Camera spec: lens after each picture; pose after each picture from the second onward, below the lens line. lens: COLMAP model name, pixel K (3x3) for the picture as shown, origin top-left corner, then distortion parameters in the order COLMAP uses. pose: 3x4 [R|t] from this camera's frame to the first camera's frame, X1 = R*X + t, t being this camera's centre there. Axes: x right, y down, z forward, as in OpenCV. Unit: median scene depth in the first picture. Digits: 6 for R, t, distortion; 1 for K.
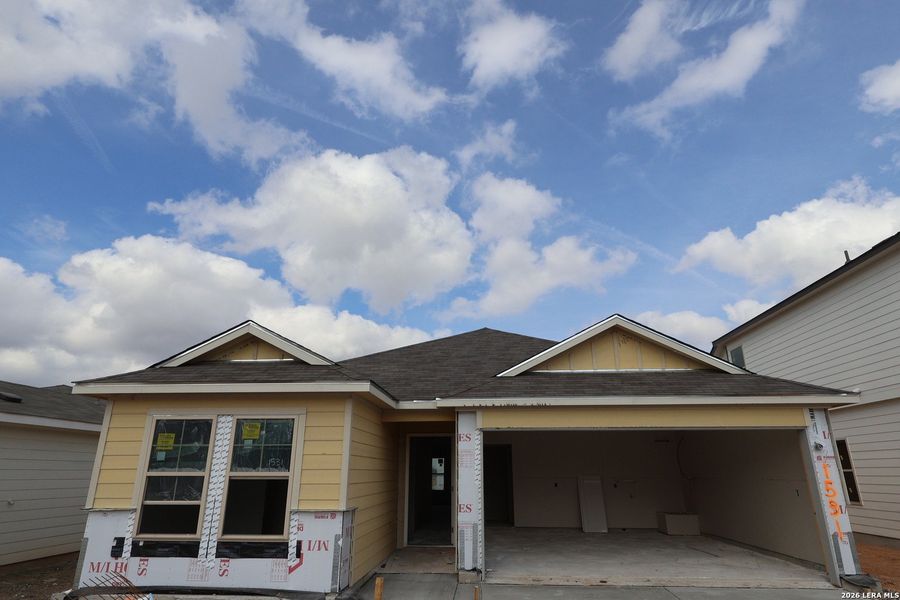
lens RADIAL K [[505.0, 0, 450.0], [0, 505.0, 300.0], [0, 0, 1]] dist [-0.002123, 0.001105]
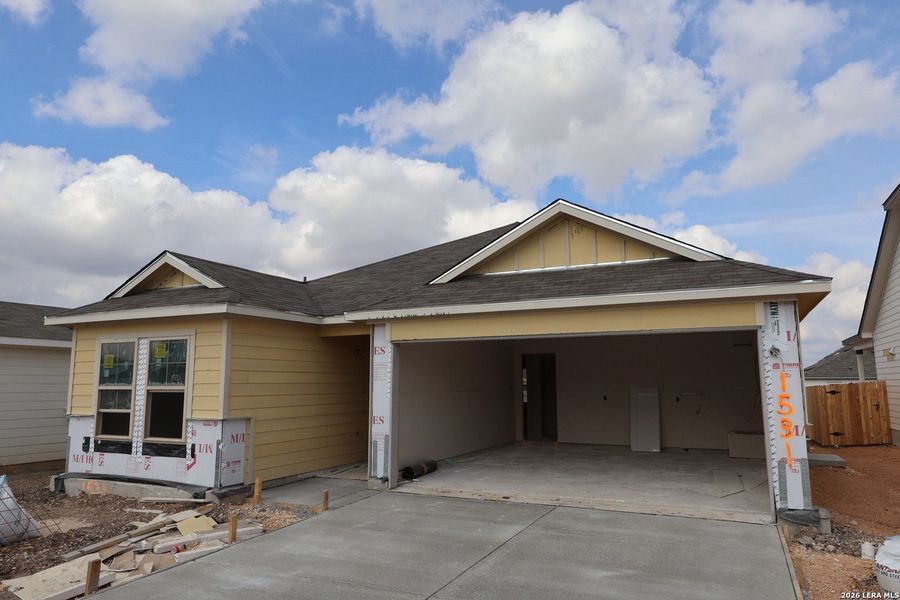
lens RADIAL K [[580.9, 0, 462.7], [0, 580.9, 300.2], [0, 0, 1]] dist [-0.001315, 0.000063]
pose [[0.931479, -0.056108, -0.359443, 0.702525], [0.121580, 0.979237, 0.162213, 0.021967], [0.342878, -0.194799, 0.918960, 0.068418]]
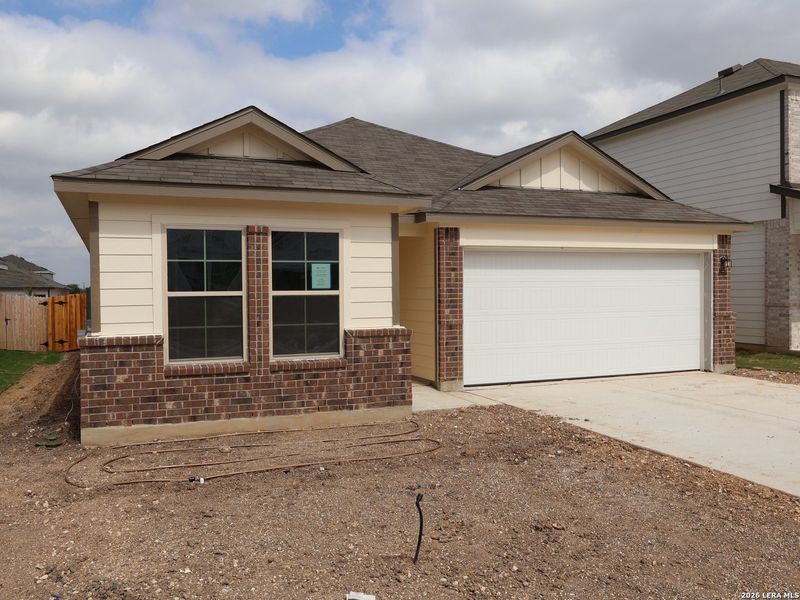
lens RADIAL K [[712.0, 0, 400.0], [0, 712.0, 300.0], [0, 0, 1]] dist [-0.012139, -0.008752]
pose [[0.901043, -0.016281, 0.433424, -0.750774], [-0.127465, 0.945228, 0.300493, -0.040936], [-0.414577, -0.326004, 0.849616, -0.137469]]
